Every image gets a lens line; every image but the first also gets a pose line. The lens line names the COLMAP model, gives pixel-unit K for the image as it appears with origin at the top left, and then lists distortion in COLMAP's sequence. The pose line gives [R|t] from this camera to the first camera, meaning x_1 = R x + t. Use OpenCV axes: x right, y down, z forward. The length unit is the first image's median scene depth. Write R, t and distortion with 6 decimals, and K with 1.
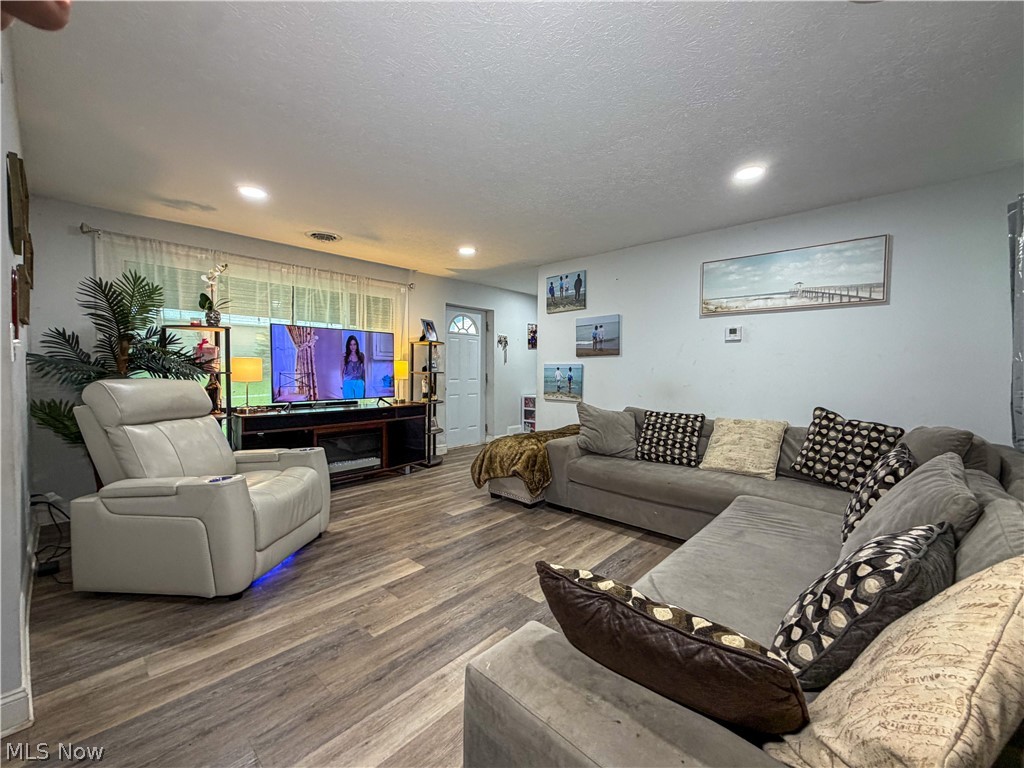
lens RADIAL K [[409.3, 0, 512.0], [0, 409.3, 384.0], [0, 0, 1]] dist [0.001123, 0.000095]
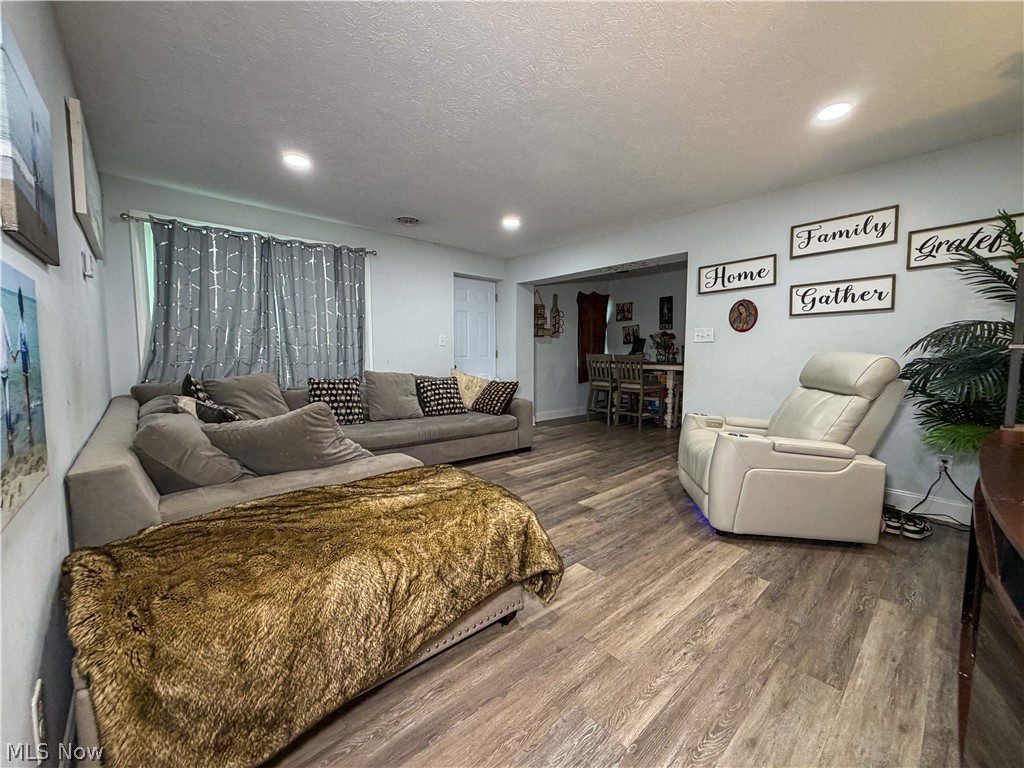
lens RADIAL K [[409.3, 0, 512.0], [0, 409.3, 384.0], [0, 0, 1]] dist [0.001123, 0.000095]
pose [[-0.994622, -0.020014, 0.101620, -0.130186], [-0.007984, 0.993048, 0.117441, -0.047533], [-0.103264, 0.115998, -0.987867, 2.125278]]
